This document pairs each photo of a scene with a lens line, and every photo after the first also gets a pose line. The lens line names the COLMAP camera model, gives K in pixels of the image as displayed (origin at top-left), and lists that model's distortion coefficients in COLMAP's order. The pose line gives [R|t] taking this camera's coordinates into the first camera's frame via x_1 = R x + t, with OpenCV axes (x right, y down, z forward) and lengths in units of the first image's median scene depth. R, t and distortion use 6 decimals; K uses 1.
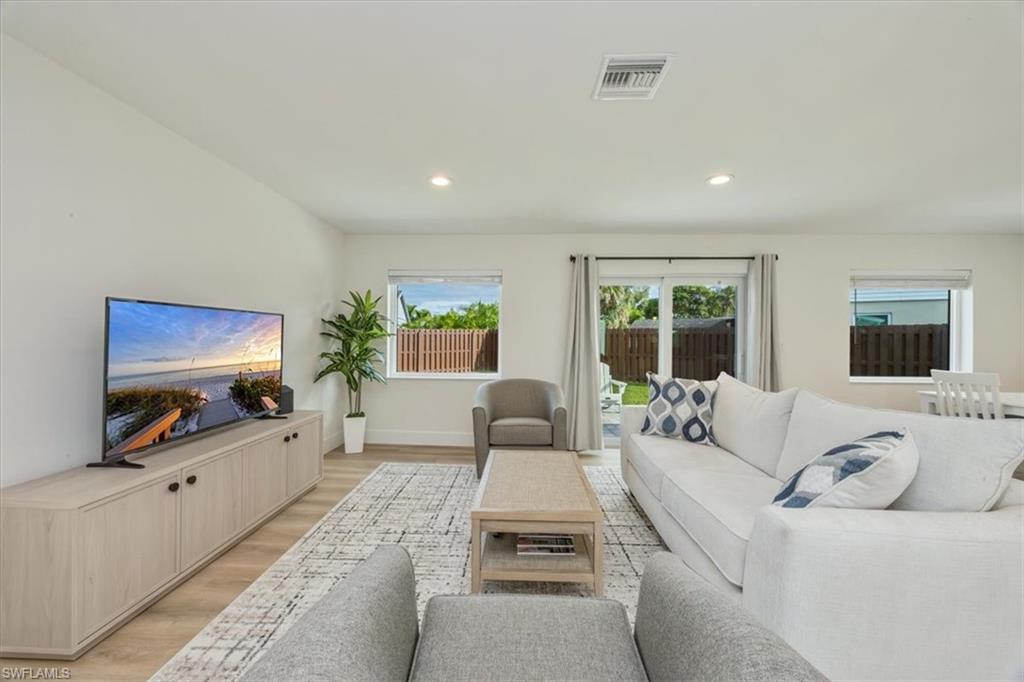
lens RADIAL K [[389.2, 0, 514.0], [0, 389.2, 337.9], [0, 0, 1]] dist [0.000674, -0.000050]
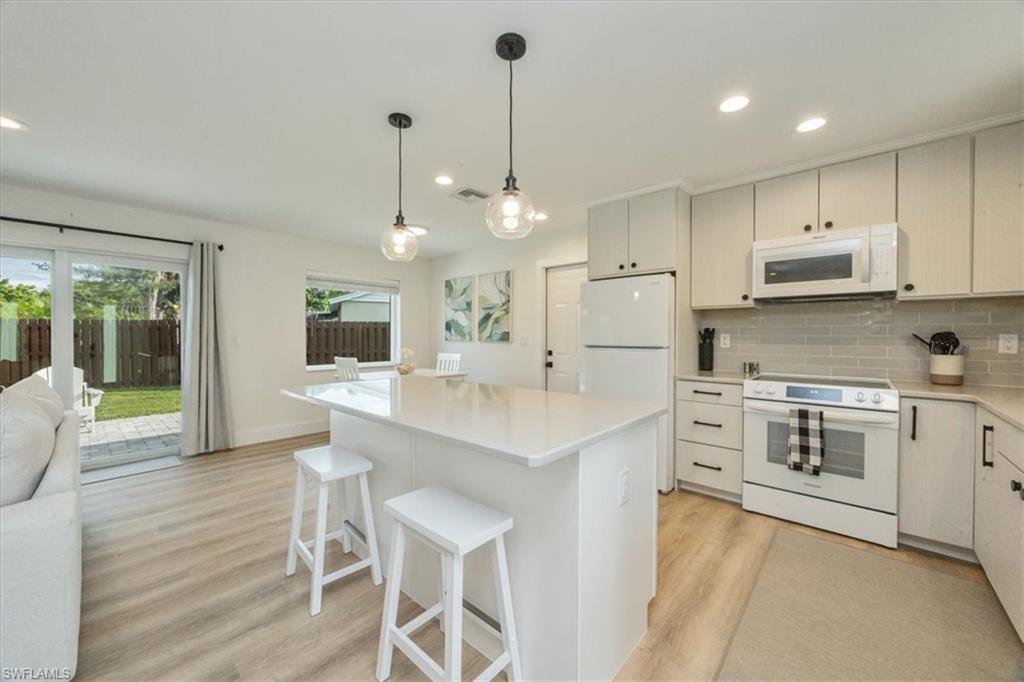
lens RADIAL K [[389.2, 0, 516.7], [0, 389.2, 341.2], [0, 0, 1]] dist [0.000674, -0.000050]
pose [[0.641835, -0.016967, 0.766655, 0.385014], [-0.000507, 0.999746, 0.022551, 0.002975], [-0.766842, -0.014862, 0.641663, -0.173648]]
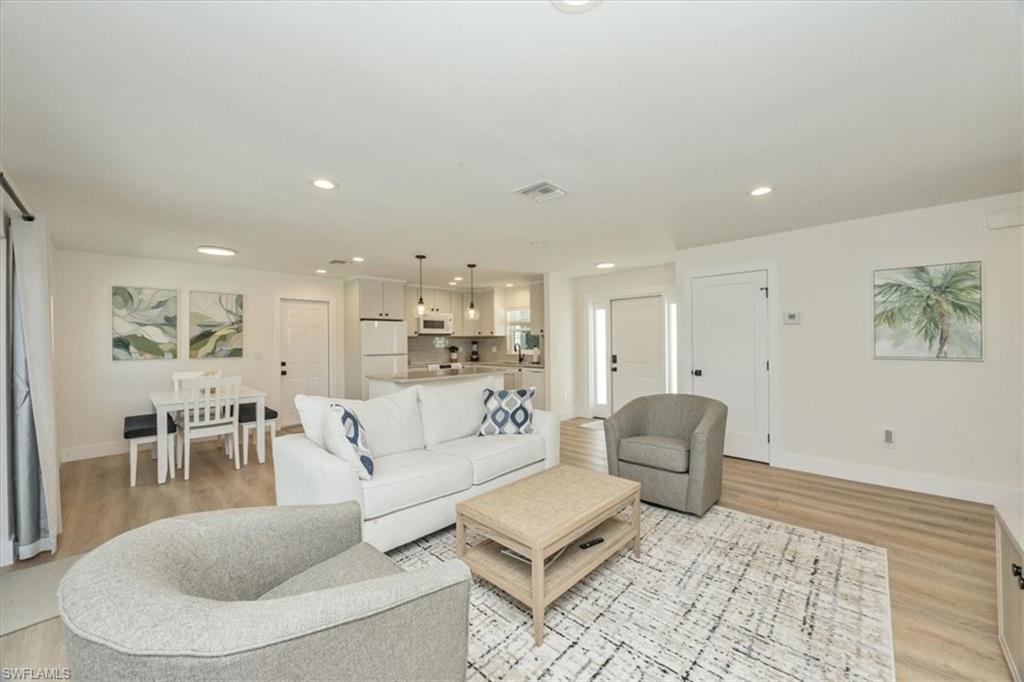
lens RADIAL K [[389.2, 0, 510.7], [0, 389.2, 342.0], [0, 0, 1]] dist [0.000674, -0.000050]
pose [[-0.730102, -0.001450, 0.683337, -0.284083], [0.000516, 0.999996, 0.002673, -0.022299], [-0.683338, 0.002304, -0.730099, 0.898608]]
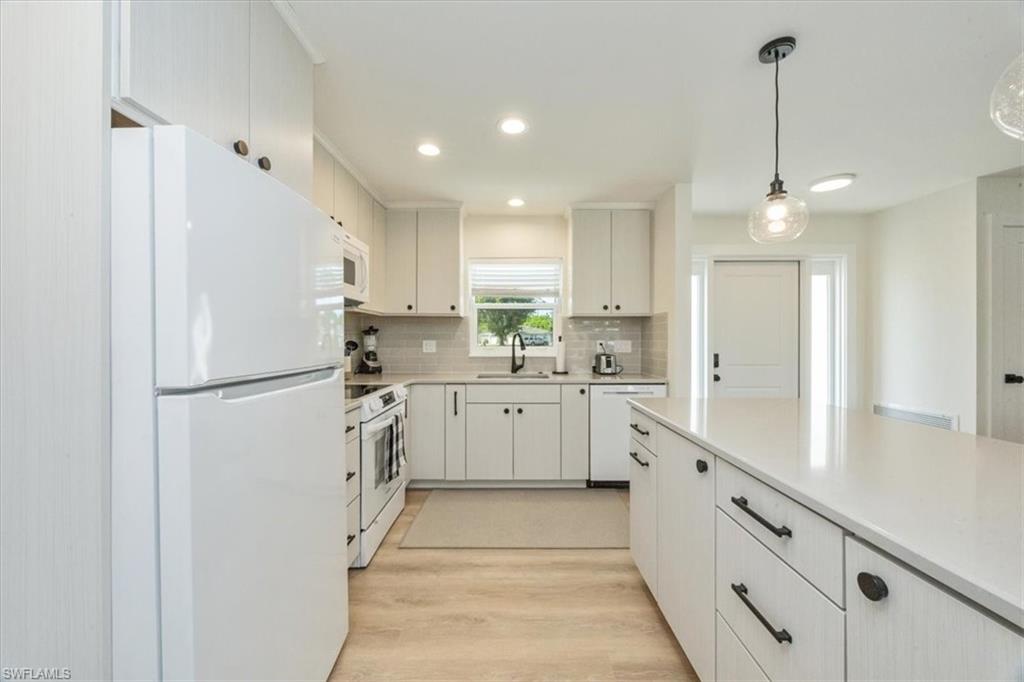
lens RADIAL K [[389.2, 0, 511.7], [0, 389.2, 338.6], [0, 0, 1]] dist [0.000674, -0.000050]
pose [[-0.999672, -0.007129, -0.024579, 0.914952], [-0.006975, 0.999955, -0.006354, 0.005628], [0.024623, -0.006181, -0.999678, 0.418956]]
